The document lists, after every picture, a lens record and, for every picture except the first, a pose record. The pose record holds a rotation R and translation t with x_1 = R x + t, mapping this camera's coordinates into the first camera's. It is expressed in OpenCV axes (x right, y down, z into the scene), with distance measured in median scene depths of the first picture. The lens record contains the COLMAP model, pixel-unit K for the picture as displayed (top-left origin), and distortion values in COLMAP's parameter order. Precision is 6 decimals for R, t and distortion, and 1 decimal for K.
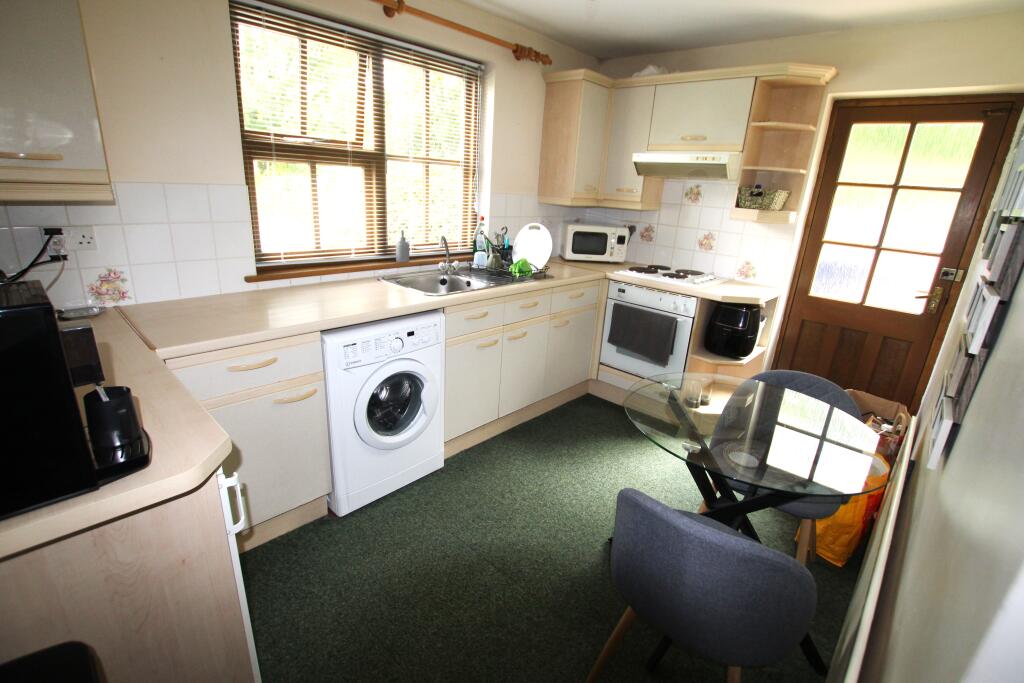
lens RADIAL K [[479.2, 0, 512.7], [0, 479.2, 342.1], [0, 0, 1]] dist [-0.005253, -0.000599]
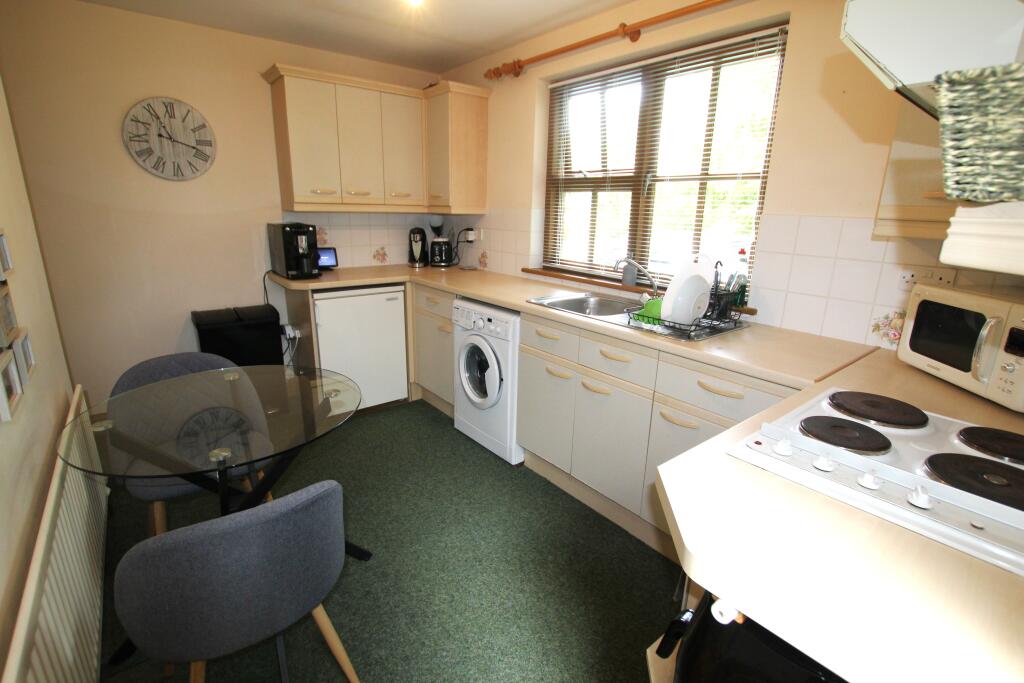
lens RADIAL K [[479.2, 0, 512.9], [0, 479.2, 340.2], [0, 0, 1]] dist [-0.005253, -0.000599]
pose [[-0.140948, 0.204601, -0.968644, 0.837181], [-0.344565, 0.907104, 0.241740, -0.246562], [0.928121, 0.367833, -0.057357, 0.987246]]
